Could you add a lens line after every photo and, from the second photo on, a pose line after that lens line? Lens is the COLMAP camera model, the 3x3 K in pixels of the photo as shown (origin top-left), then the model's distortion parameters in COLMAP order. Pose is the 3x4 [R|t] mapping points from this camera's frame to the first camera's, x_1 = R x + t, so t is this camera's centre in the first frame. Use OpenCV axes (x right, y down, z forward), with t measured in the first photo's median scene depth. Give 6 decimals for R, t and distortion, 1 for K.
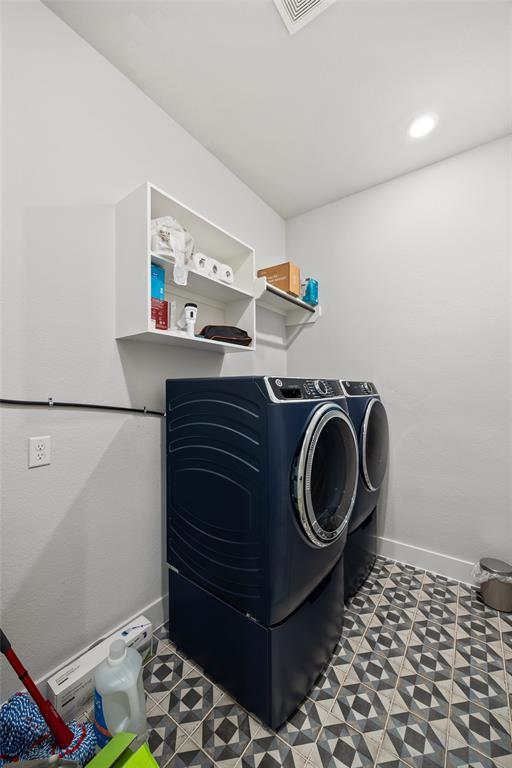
lens RADIAL K [[293.0, 0, 251.1], [0, 293.0, 388.8], [0, 0, 1]] dist [-0.001491, -0.001342]
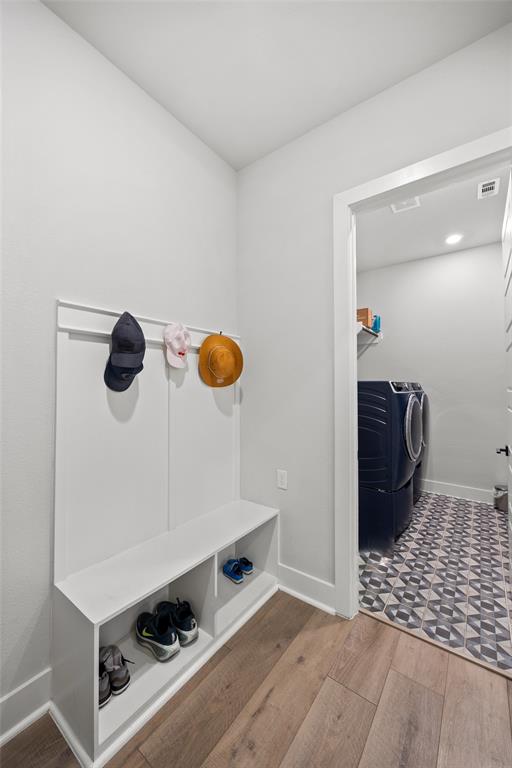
lens RADIAL K [[293.0, 0, 261.3], [0, 293.0, 381.0], [0, 0, 1]] dist [-0.001491, -0.001342]
pose [[0.999981, 0.003866, 0.004834, -0.320019], [-0.003788, 0.999862, -0.016181, -0.001281], [-0.004896, 0.016163, 0.999857, -0.424313]]
